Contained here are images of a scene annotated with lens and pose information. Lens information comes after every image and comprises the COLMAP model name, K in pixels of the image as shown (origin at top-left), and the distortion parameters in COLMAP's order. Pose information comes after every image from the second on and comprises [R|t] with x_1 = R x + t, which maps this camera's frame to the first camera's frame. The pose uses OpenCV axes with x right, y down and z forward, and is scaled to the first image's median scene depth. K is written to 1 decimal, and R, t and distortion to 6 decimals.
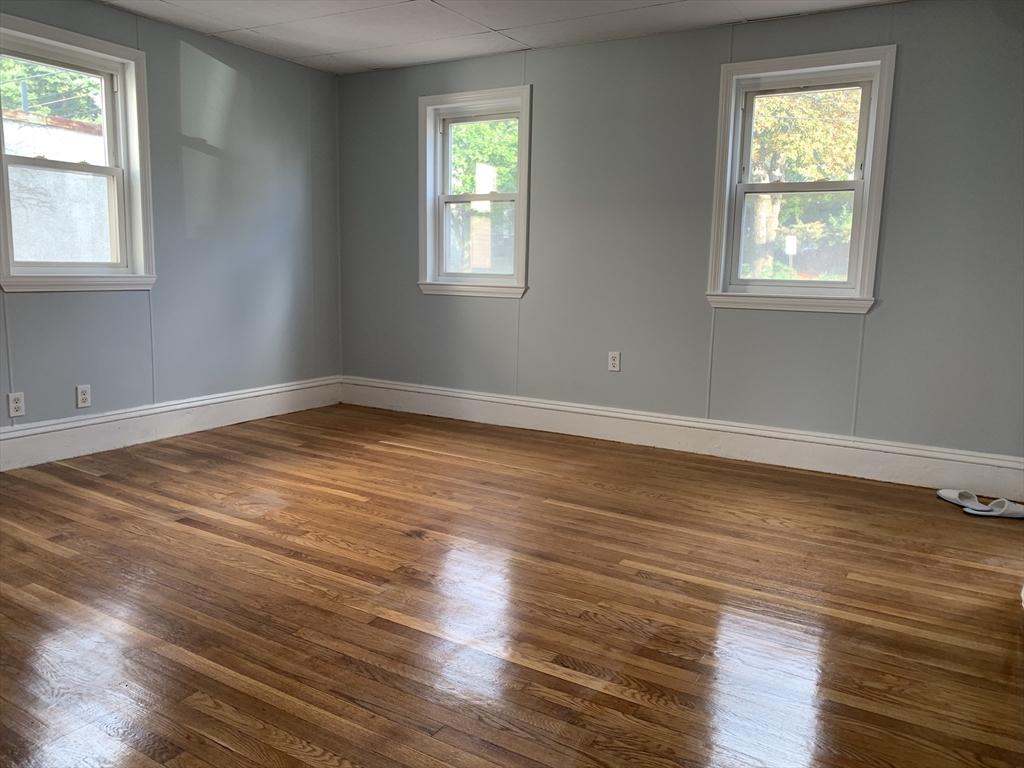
lens RADIAL K [[787.8, 0, 513.6], [0, 787.8, 378.2], [0, 0, 1]] dist [0.090442, -0.131421]
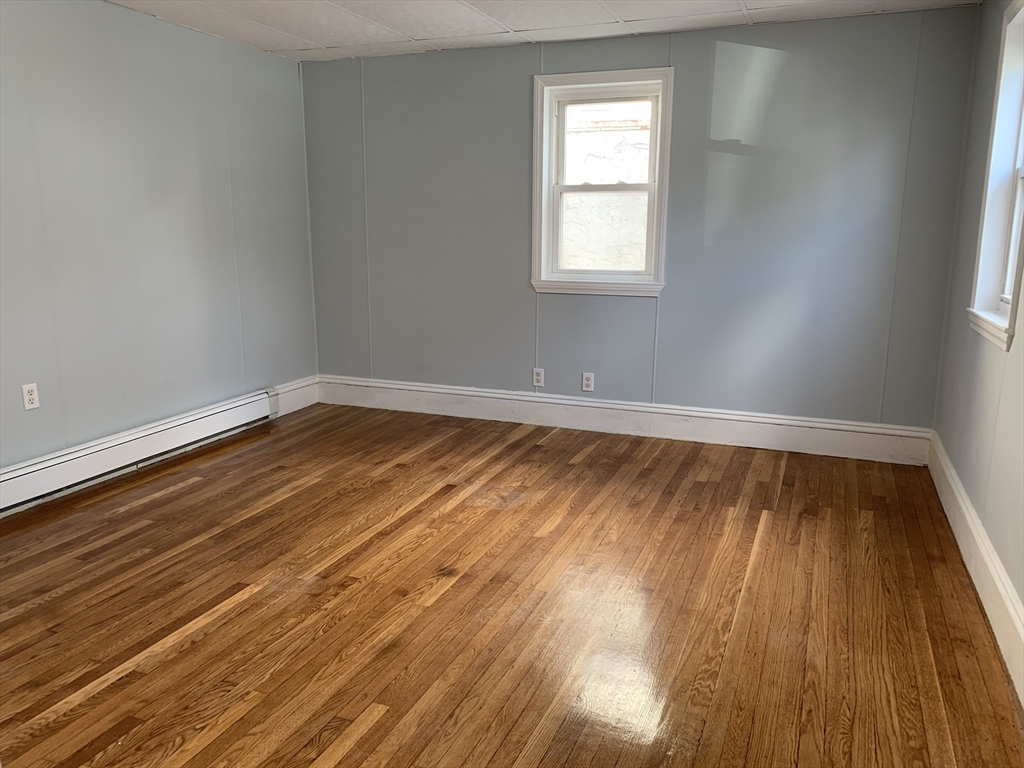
lens RADIAL K [[787.8, 0, 513.6], [0, 787.8, 378.2], [0, 0, 1]] dist [0.090442, -0.131421]
pose [[0.136338, 0.166192, -0.976623, 0.704901], [-0.142818, 0.978827, 0.146629, -0.164250], [0.980314, 0.119488, 0.157187, 0.824917]]
